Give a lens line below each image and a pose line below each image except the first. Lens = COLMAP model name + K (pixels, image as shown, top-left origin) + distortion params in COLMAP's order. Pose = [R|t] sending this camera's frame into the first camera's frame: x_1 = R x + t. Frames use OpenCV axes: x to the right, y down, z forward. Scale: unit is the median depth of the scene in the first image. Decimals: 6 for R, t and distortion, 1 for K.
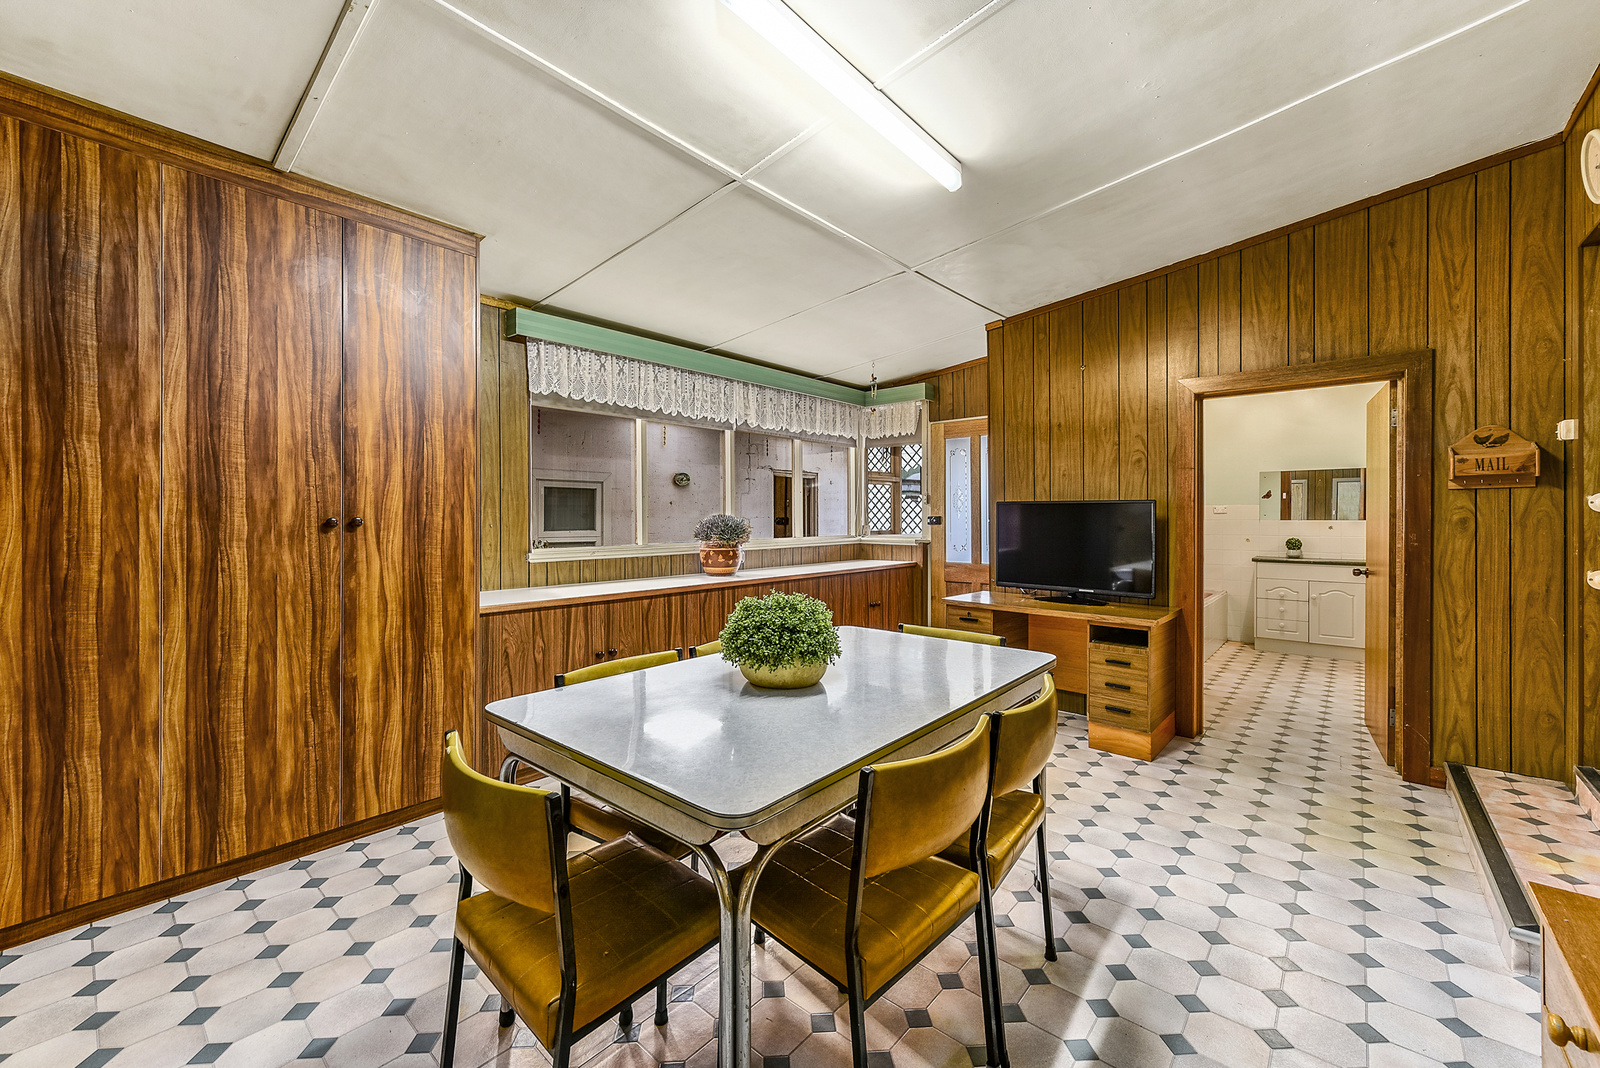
lens RADIAL K [[640.0, 0, 800.0], [0, 640.0, 534.0], [0, 0, 1]] dist [0.000245, -0.000012]
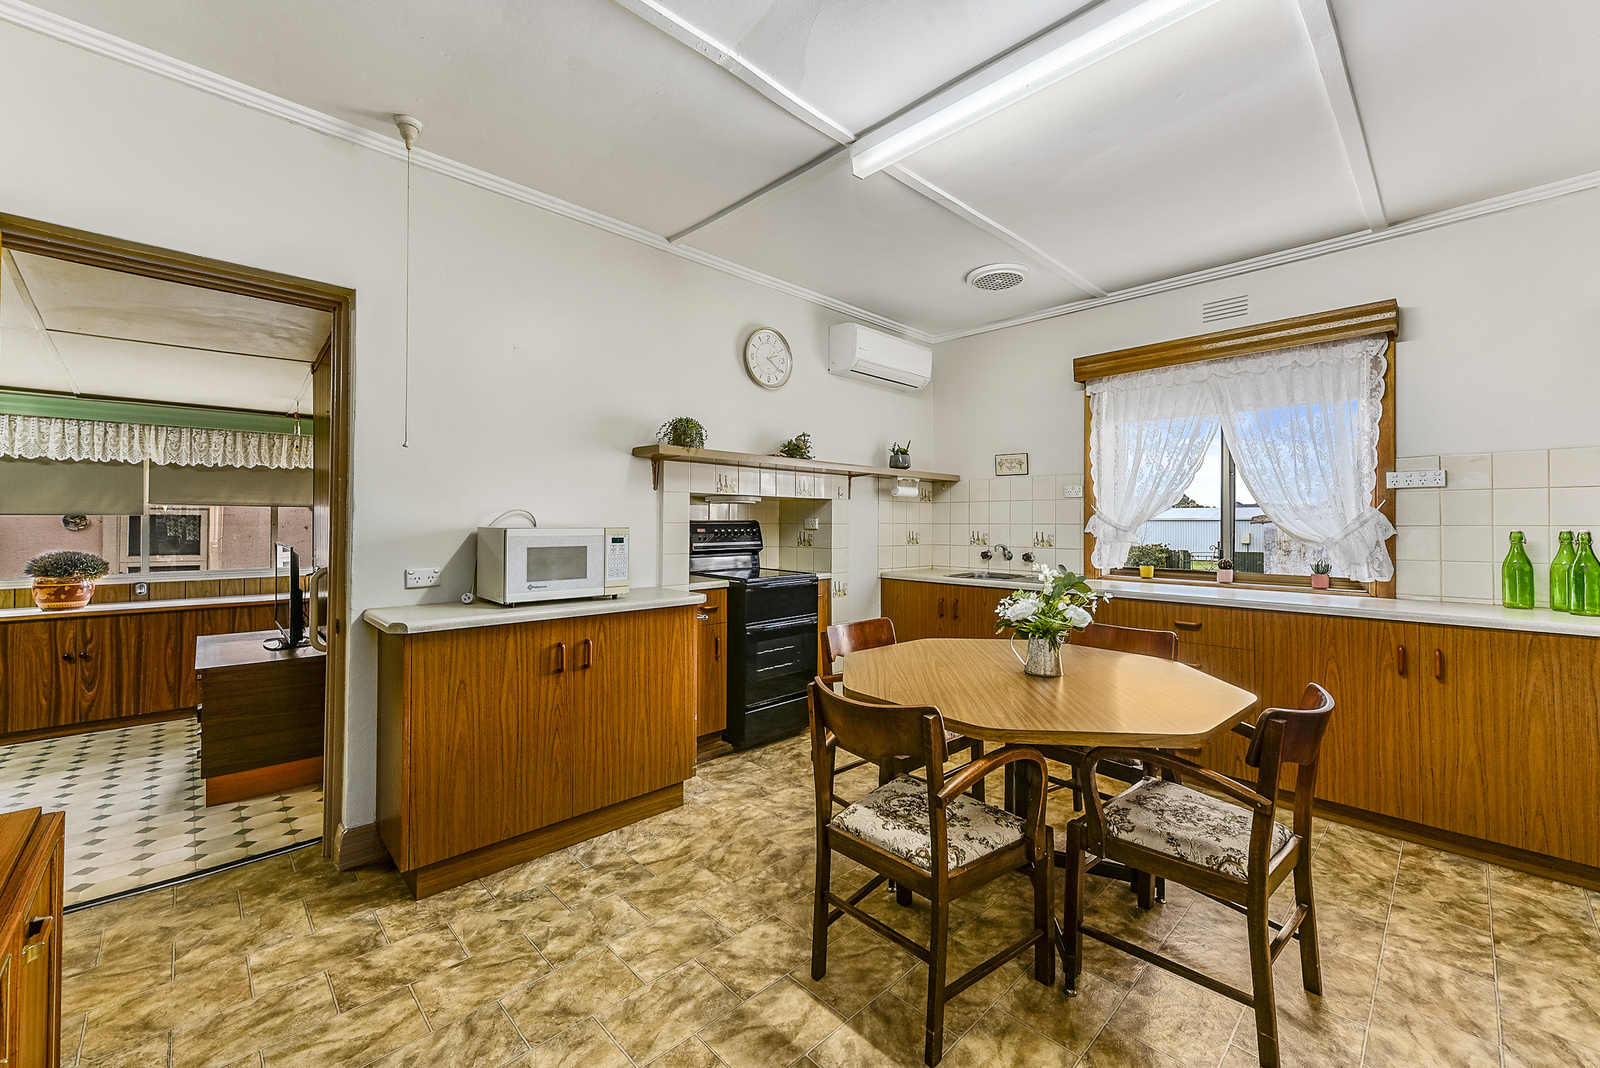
lens RADIAL K [[640.0, 0, 800.0], [0, 640.0, 534.0], [0, 0, 1]] dist [0.000245, -0.000012]
pose [[0.996722, 0.003947, -0.080810, 1.182656], [-0.004913, 0.999919, -0.011760, -0.052409], [0.080757, 0.012119, 0.996660, 0.044897]]
